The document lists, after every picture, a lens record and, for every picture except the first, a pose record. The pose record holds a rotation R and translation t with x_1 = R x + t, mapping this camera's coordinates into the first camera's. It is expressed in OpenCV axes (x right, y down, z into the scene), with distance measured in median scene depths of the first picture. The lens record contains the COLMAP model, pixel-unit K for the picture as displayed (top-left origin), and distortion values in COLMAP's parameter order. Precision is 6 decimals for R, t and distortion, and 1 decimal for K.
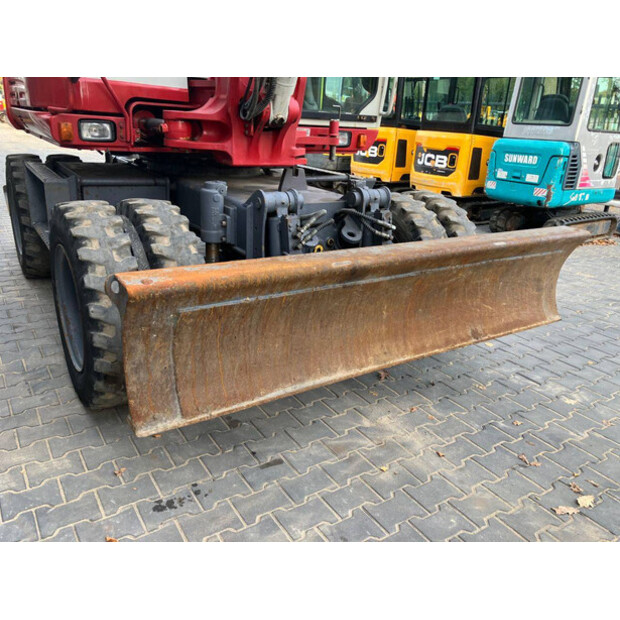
lens RADIAL K [[504.9, 0, 318.8], [0, 504.9, 308.8], [0, 0, 1]] dist [0.027737, -0.023595]
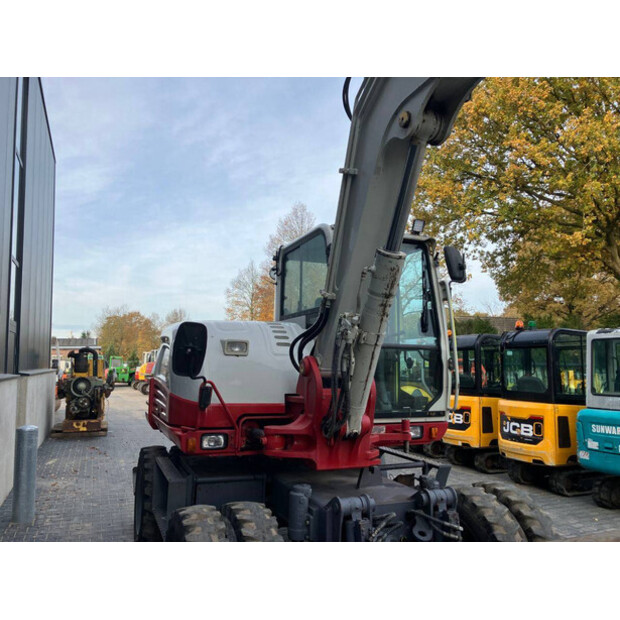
lens RADIAL K [[504.9, 0, 310.1], [0, 504.9, 315.9], [0, 0, 1]] dist [0.027737, -0.023595]
pose [[0.979351, -0.063640, -0.191892, 0.047696], [-0.029768, 0.893425, -0.448225, -0.049068], [0.199966, 0.444682, 0.873082, -0.148828]]
